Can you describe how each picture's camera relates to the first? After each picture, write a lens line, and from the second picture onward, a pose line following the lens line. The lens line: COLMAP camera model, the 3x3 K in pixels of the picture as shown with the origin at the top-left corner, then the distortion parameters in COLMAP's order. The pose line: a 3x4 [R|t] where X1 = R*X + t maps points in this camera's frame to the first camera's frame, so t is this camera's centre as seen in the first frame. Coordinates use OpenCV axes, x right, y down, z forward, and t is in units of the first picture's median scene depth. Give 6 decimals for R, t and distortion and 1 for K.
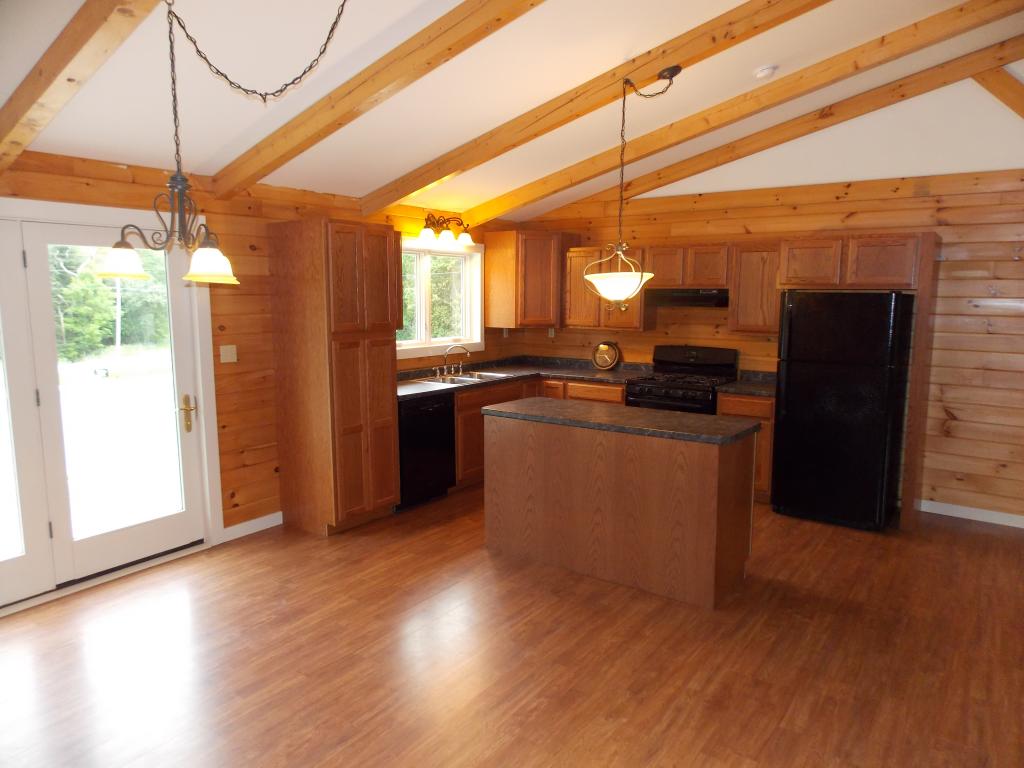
lens RADIAL K [[686.2, 0, 511.4], [0, 686.2, 369.8], [0, 0, 1]] dist [0.008928, -0.001395]
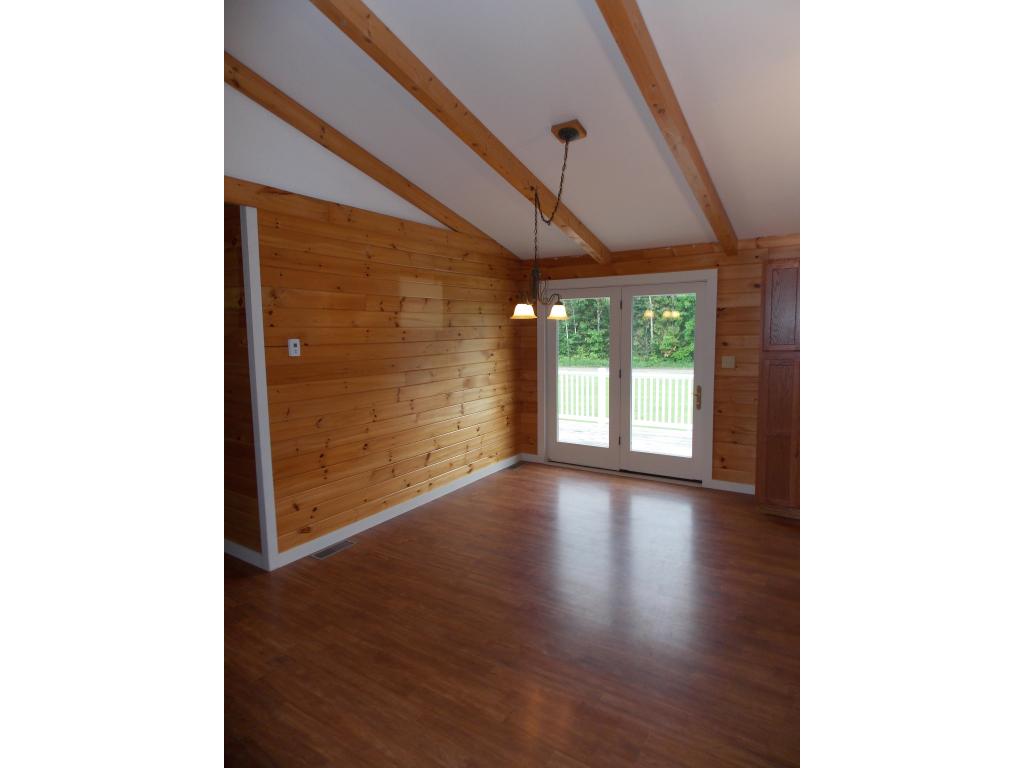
lens RADIAL K [[477.8, 0, 507.3], [0, 477.8, 385.5], [0, 0, 1]] dist [0.088438, 0.000198]
pose [[0.107623, 0.130741, -0.985558, 0.522400], [-0.099641, 0.987743, 0.120150, -0.049637], [0.989186, 0.085271, 0.119331, 0.399138]]
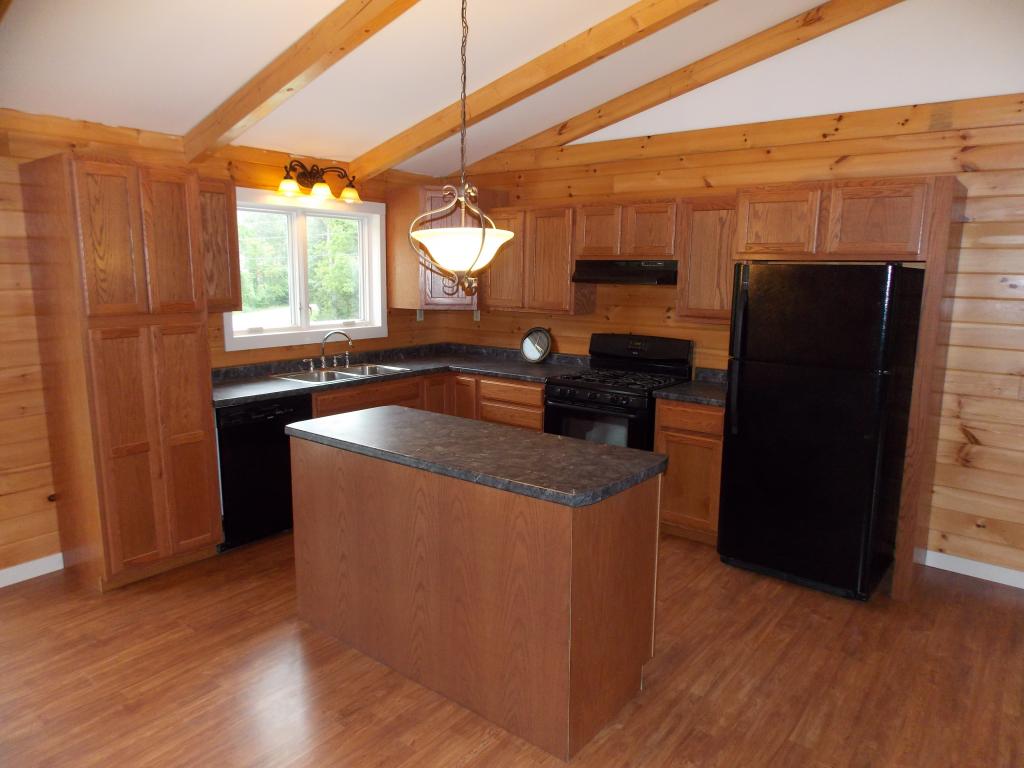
lens RADIAL K [[686.2, 0, 517.5], [0, 686.2, 371.2], [0, 0, 1]] dist [0.008928, -0.001395]
pose [[0.999298, 0.010790, -0.035889, 0.190140], [-0.009511, 0.999320, 0.035625, -0.024289], [0.036249, -0.035259, 0.998721, 0.267514]]
